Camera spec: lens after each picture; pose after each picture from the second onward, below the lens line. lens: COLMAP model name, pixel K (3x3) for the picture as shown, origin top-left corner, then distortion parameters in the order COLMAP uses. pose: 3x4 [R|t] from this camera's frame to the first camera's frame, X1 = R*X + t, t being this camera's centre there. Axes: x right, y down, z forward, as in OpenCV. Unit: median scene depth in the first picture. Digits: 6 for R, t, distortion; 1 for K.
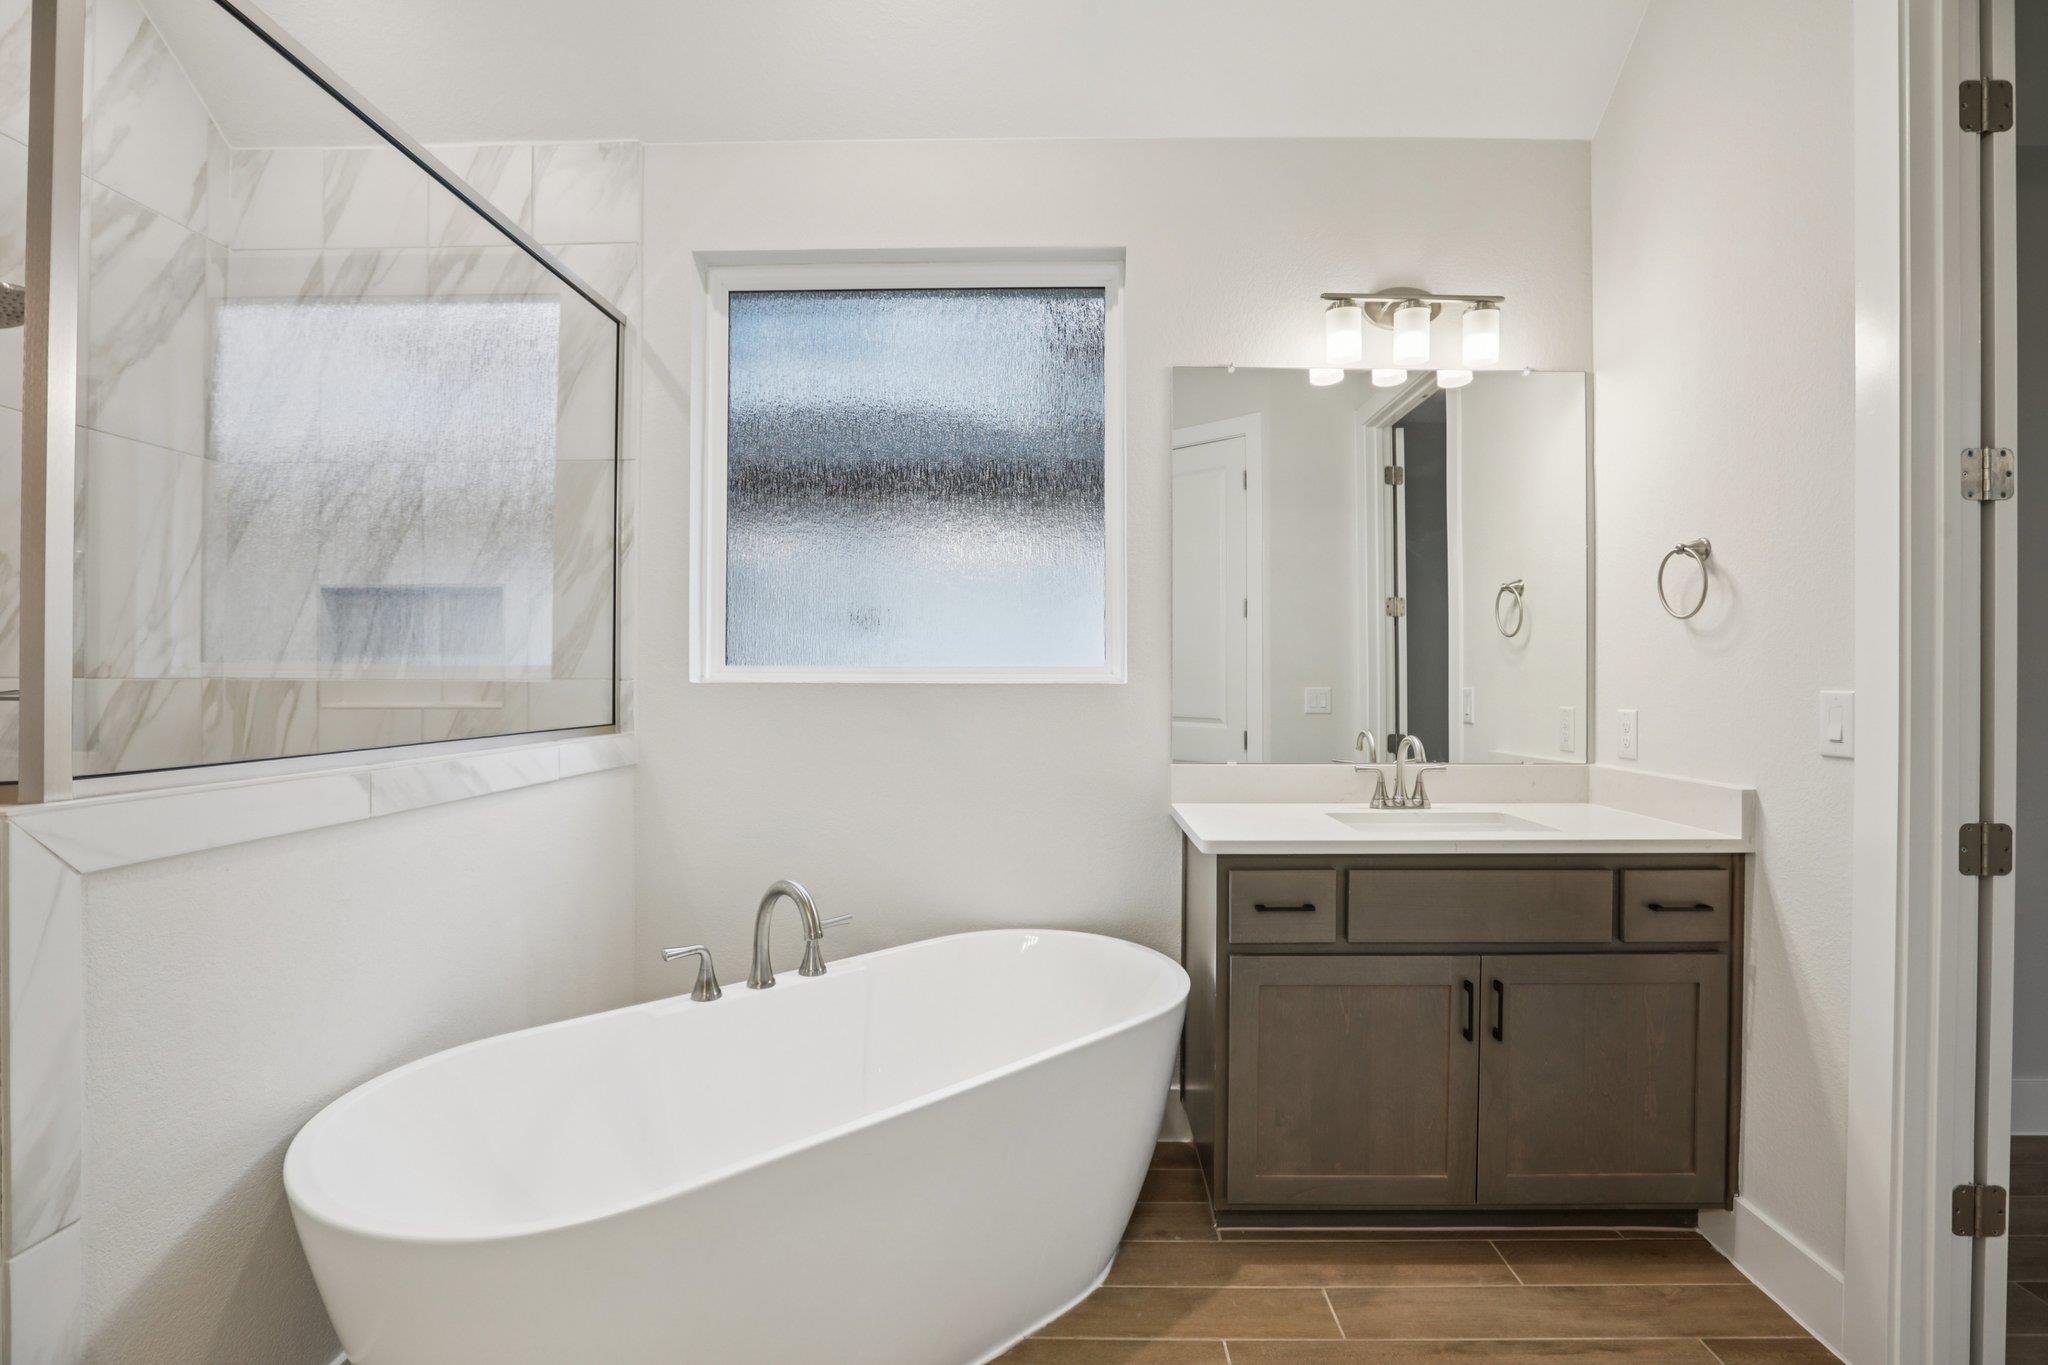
lens RADIAL K [[924.4, 0, 1027.2], [0, 924.4, 680.9], [0, 0, 1]] dist [-0.017112, 0.001947]
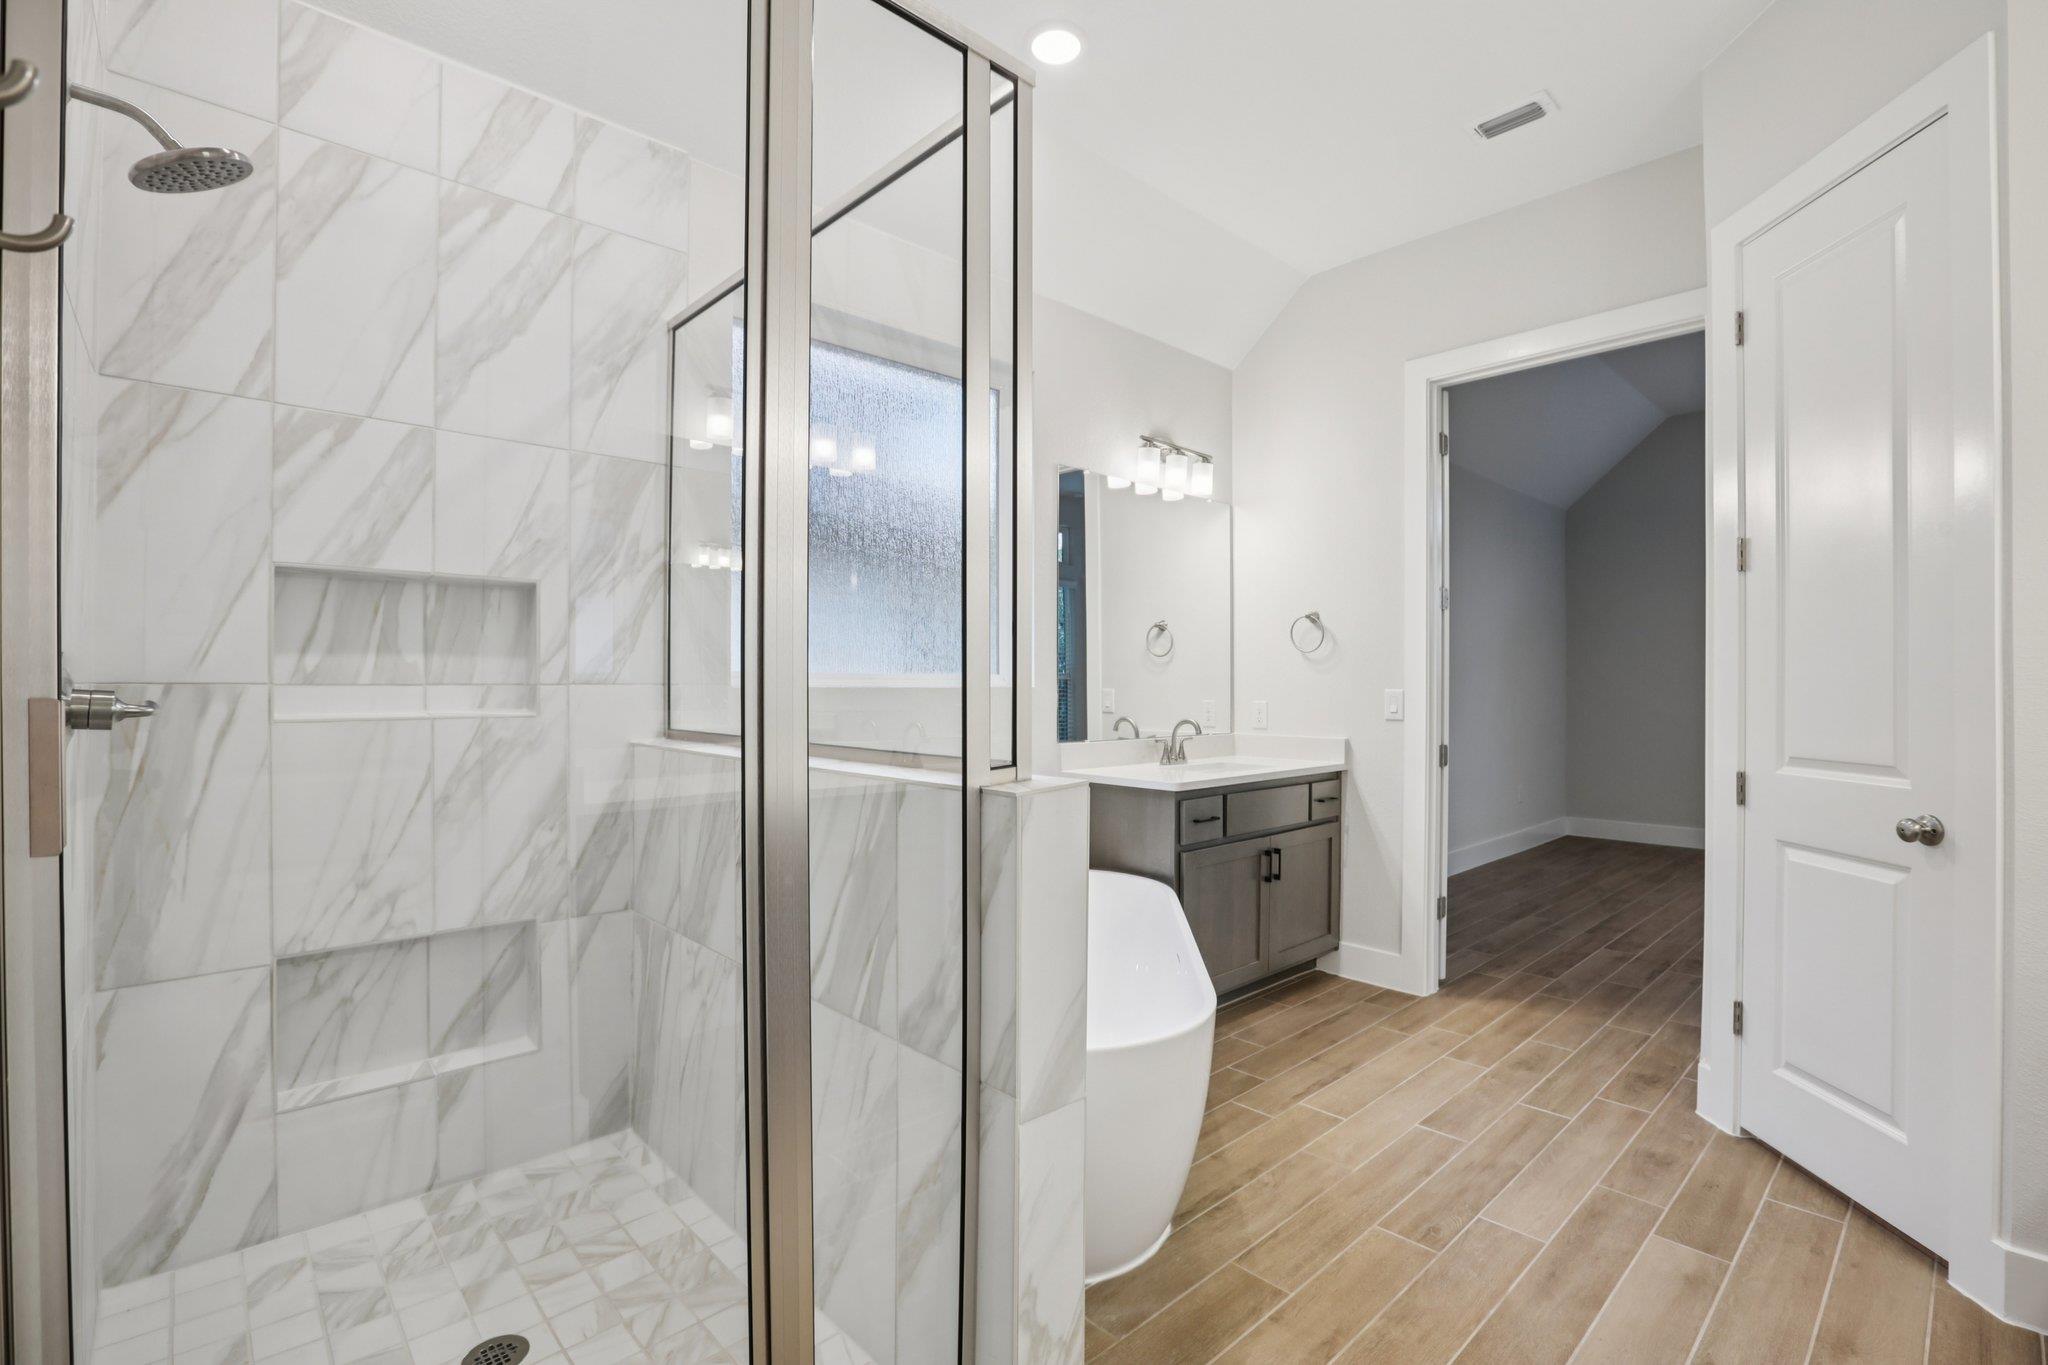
lens RADIAL K [[924.4, 0, 1067.3], [0, 924.4, 678.7], [0, 0, 1]] dist [-0.017112, 0.001947]
pose [[0.709397, 0.003799, 0.704799, -1.038535], [-0.001736, 0.999992, -0.003643, -0.005592], [-0.704807, 0.001361, 0.709398, -0.017835]]
